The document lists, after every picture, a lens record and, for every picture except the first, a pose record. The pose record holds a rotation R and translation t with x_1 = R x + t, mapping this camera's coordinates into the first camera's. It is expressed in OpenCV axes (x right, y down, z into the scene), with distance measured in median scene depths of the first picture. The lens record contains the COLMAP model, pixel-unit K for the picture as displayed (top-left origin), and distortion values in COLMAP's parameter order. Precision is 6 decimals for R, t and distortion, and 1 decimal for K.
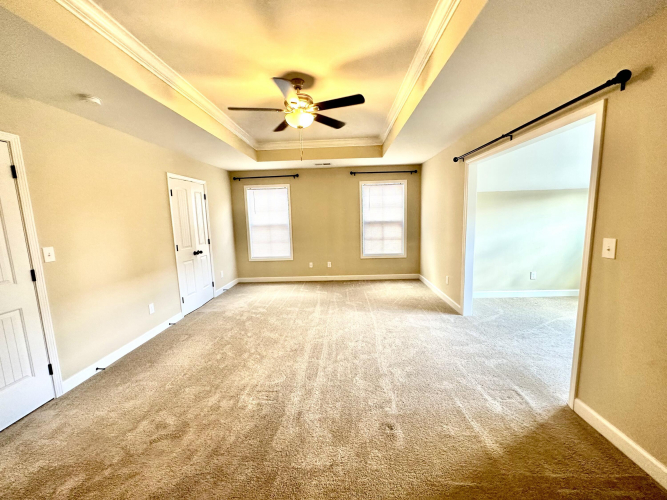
lens RADIAL K [[268.4, 0, 333.5], [0, 268.4, 250.0], [0, 0, 1]] dist [0.001287, 0.000309]
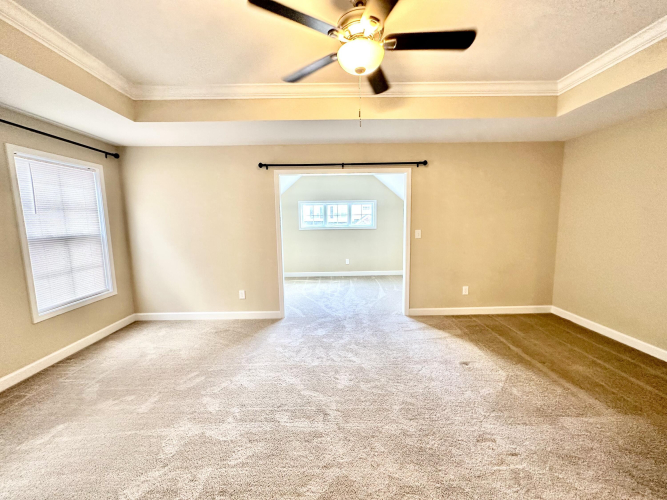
lens RADIAL K [[268.4, 0, 333.5], [0, 268.4, 250.0], [0, 0, 1]] dist [0.001287, 0.000309]
pose [[-0.055415, -0.089284, 0.994463, -0.367124], [0.145985, 0.984566, 0.096530, -0.059955], [-0.987734, 0.150526, -0.041525, 0.546642]]
